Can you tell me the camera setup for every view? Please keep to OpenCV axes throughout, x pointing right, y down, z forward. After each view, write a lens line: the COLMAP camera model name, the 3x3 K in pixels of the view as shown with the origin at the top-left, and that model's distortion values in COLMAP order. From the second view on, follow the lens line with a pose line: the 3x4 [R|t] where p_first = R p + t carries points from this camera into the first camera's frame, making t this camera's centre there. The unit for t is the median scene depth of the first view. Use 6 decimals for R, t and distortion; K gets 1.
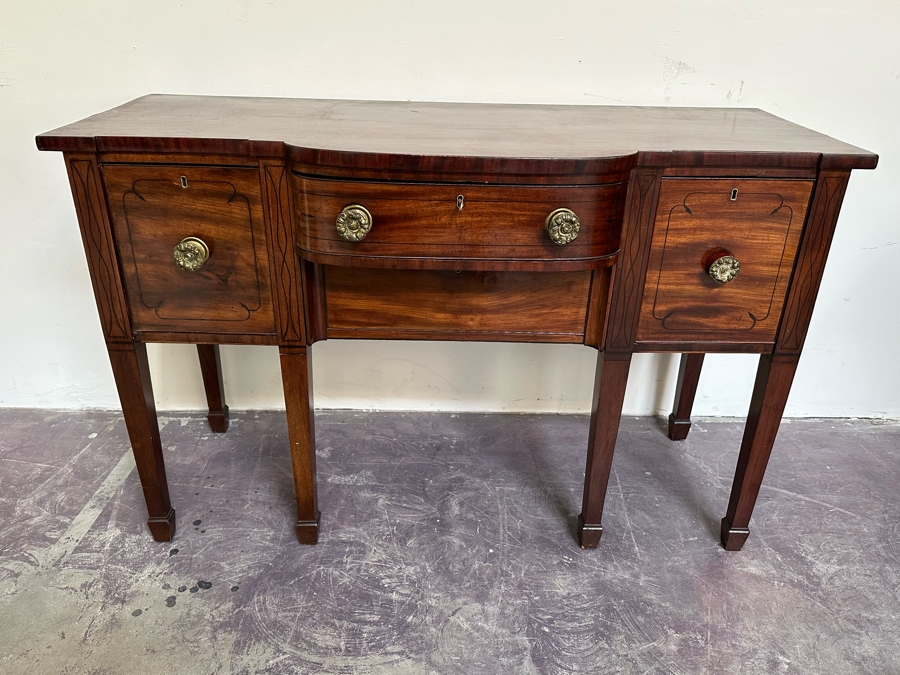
lens RADIAL K [[684.5, 0, 454.8], [0, 684.5, 338.9], [0, 0, 1]] dist [0.065520, -0.099041]
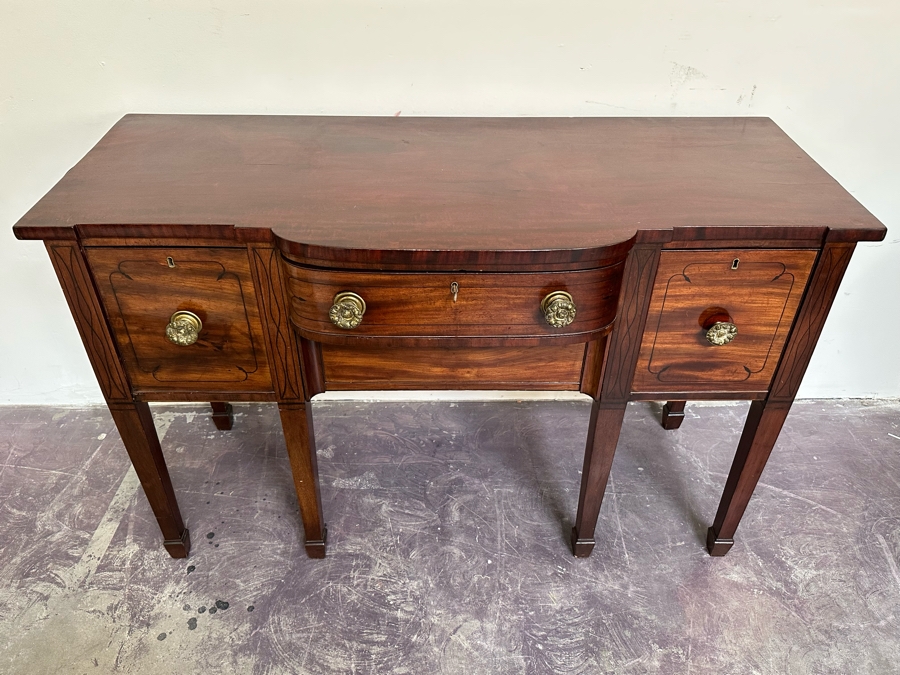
lens RADIAL K [[684.5, 0, 454.8], [0, 684.5, 338.9], [0, 0, 1]] dist [0.065520, -0.099041]
pose [[0.999890, -0.014694, -0.002022, 0.007124], [0.014818, 0.983564, 0.179952, -0.237426], [-0.000656, -0.179963, 0.983673, 0.018434]]
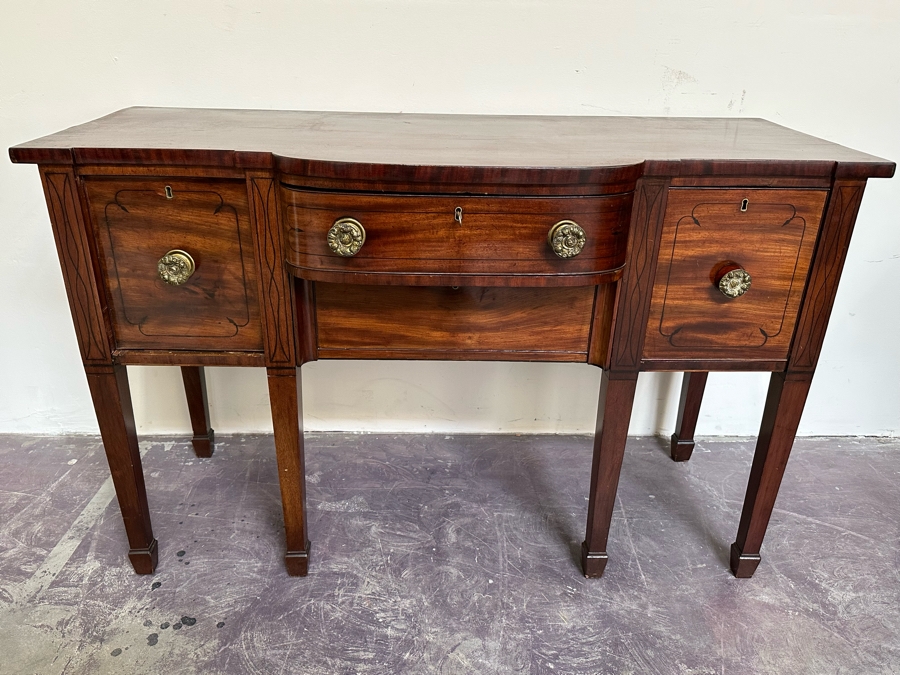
lens RADIAL K [[686.9, 0, 446.4], [0, 686.9, 340.4], [0, 0, 1]] dist [0.050115, -0.069953]
pose [[0.999950, -0.007747, 0.006378, -0.012464], [0.007895, 0.999696, -0.023367, -0.002670], [-0.006195, 0.023416, 0.999707, 0.042626]]
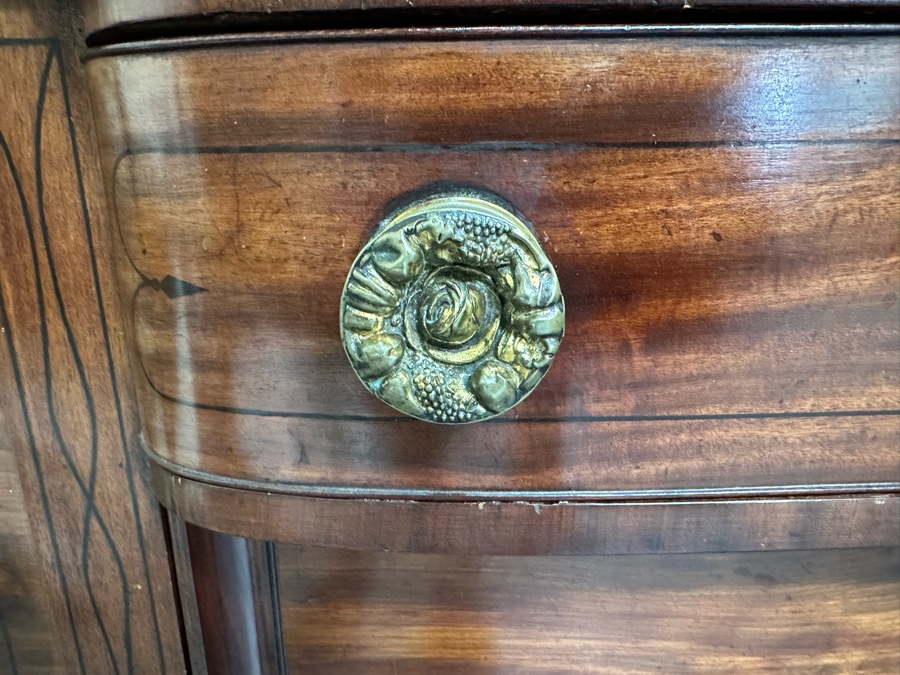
lens RADIAL K [[703.4, 0, 410.6], [0, 703.4, 407.1], [0, 0, 1]] dist [-0.001421, -0.002970]
pose [[0.999087, -0.042727, 0.000434, -0.122547], [0.042545, 0.993798, -0.102736, -0.101942], [0.003959, 0.102661, 0.994709, 0.658619]]
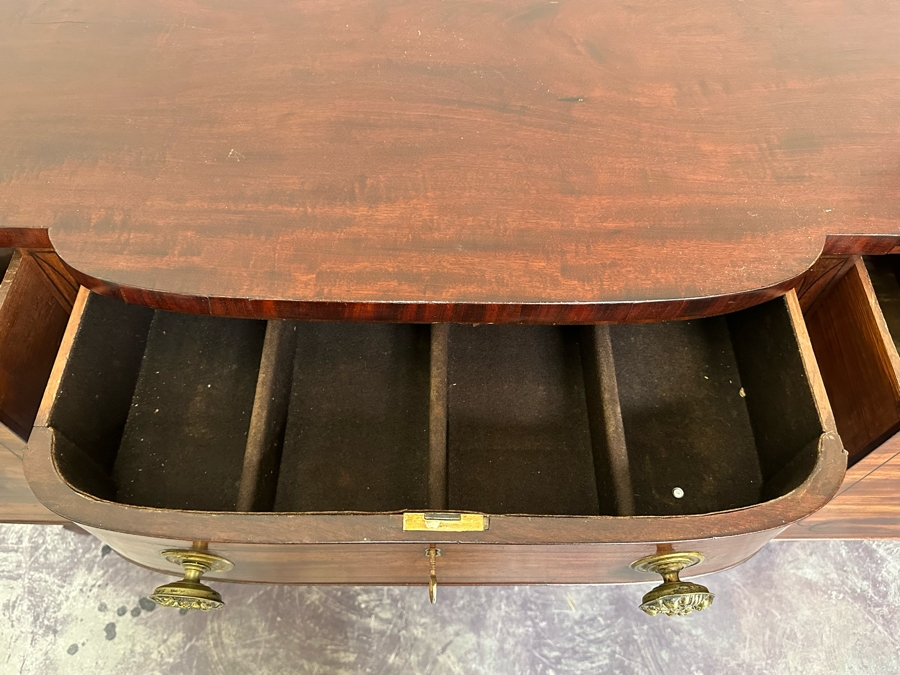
lens RADIAL K [[705.2, 0, 447.8], [0, 705.2, 338.3], [0, 0, 1]] dist [0.007928, -0.022576]
pose [[0.999741, 0.002794, -0.022586, 0.021358], [0.009503, 0.850515, 0.525865, -0.365381], [0.020679, -0.525943, 0.850268, 0.447827]]
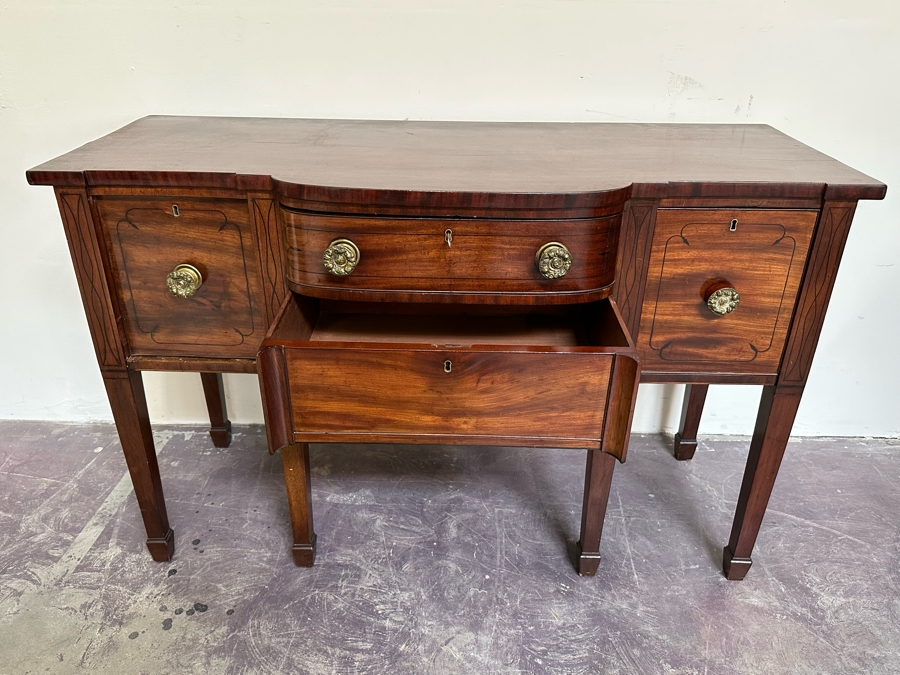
lens RADIAL K [[686.9, 0, 446.4], [0, 686.9, 340.4], [0, 0, 1]] dist [0.050115, -0.069953]
pose [[0.999172, 0.004268, -0.040471, 0.035387], [-0.003554, 0.999837, 0.017704, -0.052905], [0.040540, -0.017546, 0.999024, 0.011837]]
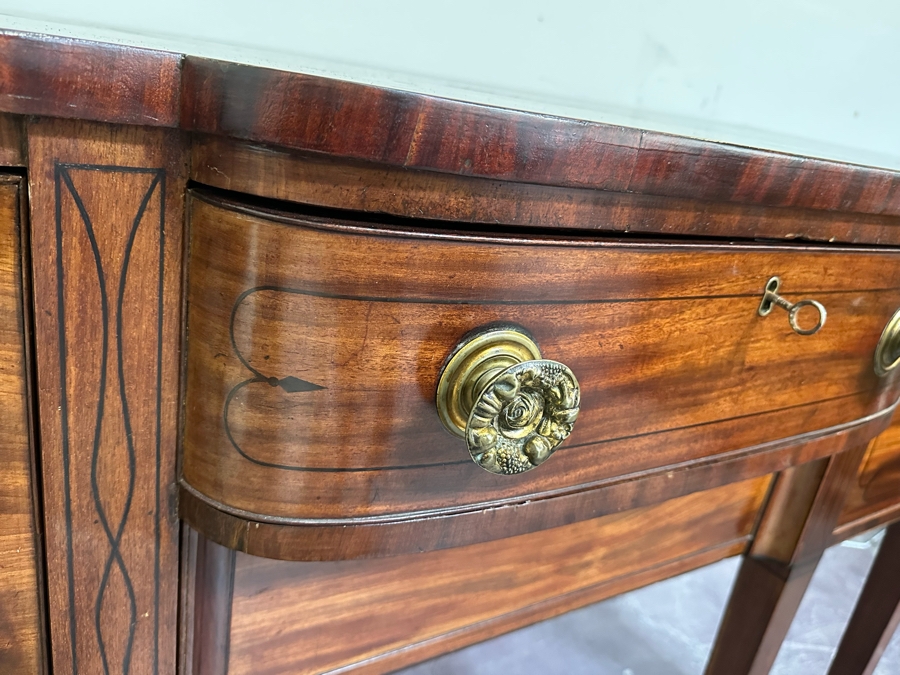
lens RADIAL K [[737.5, 0, 452.0], [0, 737.5, 346.7], [0, 0, 1]] dist [0.068266, -0.189425]
pose [[0.850975, -0.082590, 0.518673, -0.236177], [0.105786, 0.994272, -0.015238, -0.146091], [-0.514443, 0.067836, 0.854837, 0.607258]]
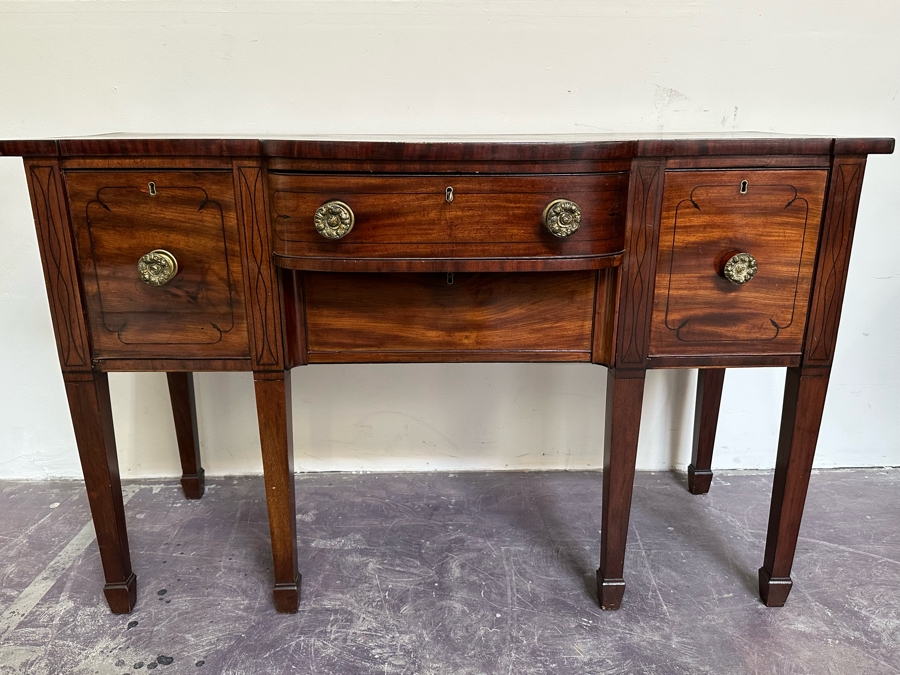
lens RADIAL K [[691.8, 0, 452.1], [0, 691.8, 338.6], [0, 0, 1]] dist [0.022500, -0.030326]
pose [[0.999605, -0.028053, 0.001424, 0.003735], [0.027934, 0.987494, -0.155160, 0.105286], [0.002947, 0.155138, 0.987888, 0.088791]]
